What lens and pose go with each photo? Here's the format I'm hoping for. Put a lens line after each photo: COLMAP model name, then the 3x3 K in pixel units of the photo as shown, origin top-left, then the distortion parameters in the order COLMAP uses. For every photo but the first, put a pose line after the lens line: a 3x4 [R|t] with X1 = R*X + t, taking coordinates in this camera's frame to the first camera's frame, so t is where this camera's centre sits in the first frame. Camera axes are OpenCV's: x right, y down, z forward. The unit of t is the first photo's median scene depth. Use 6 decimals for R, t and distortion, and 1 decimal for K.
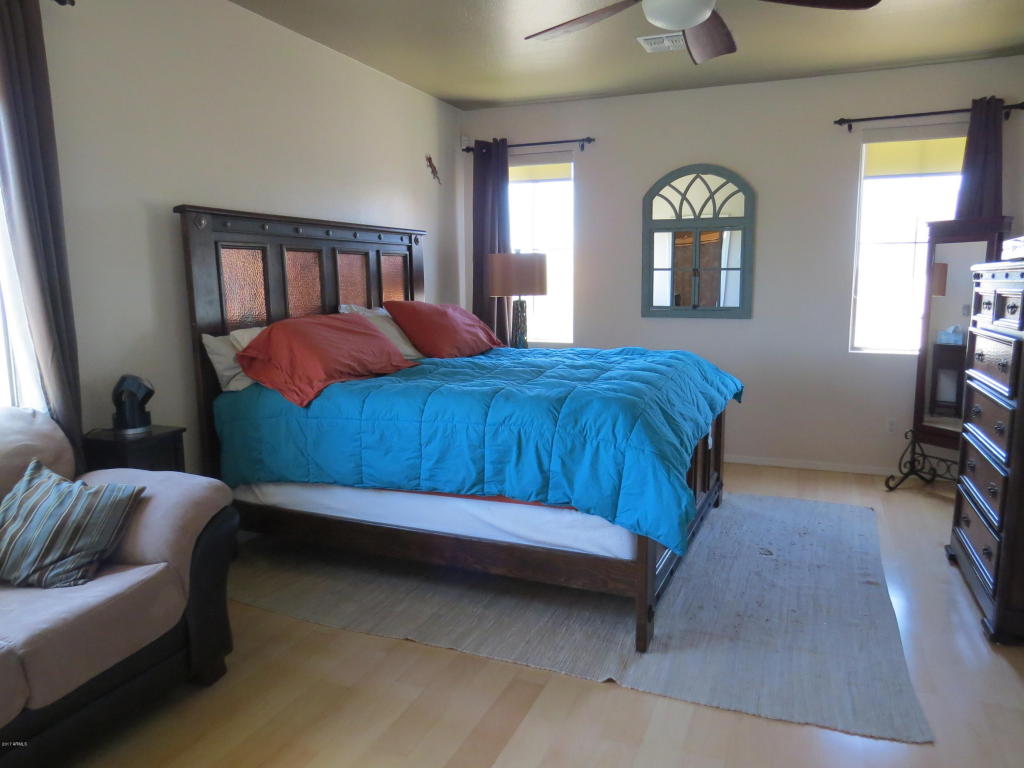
lens RADIAL K [[724.1, 0, 510.5], [0, 724.1, 388.8], [0, 0, 1]] dist [-0.031500, 0.013273]
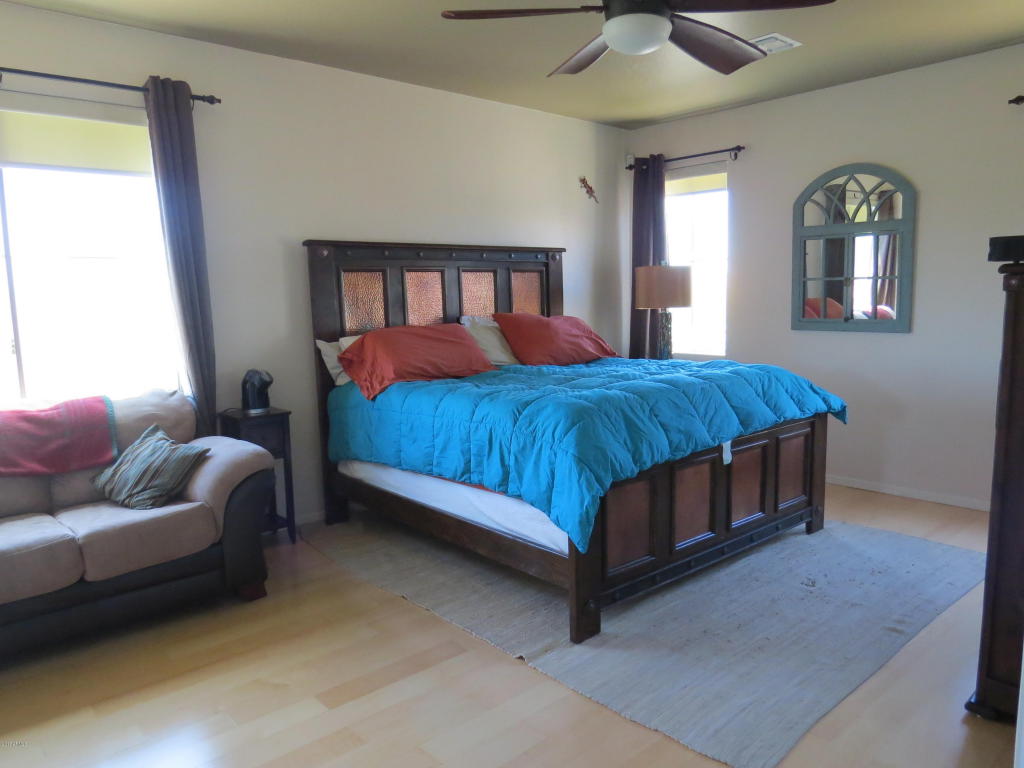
lens RADIAL K [[724.1, 0, 515.0], [0, 724.1, 390.5], [0, 0, 1]] dist [-0.031500, 0.013273]
pose [[0.904737, 0.042647, -0.423831, 0.438551], [-0.047804, 0.998856, -0.001538, -0.001048], [0.423281, 0.021652, 0.905740, -0.009643]]
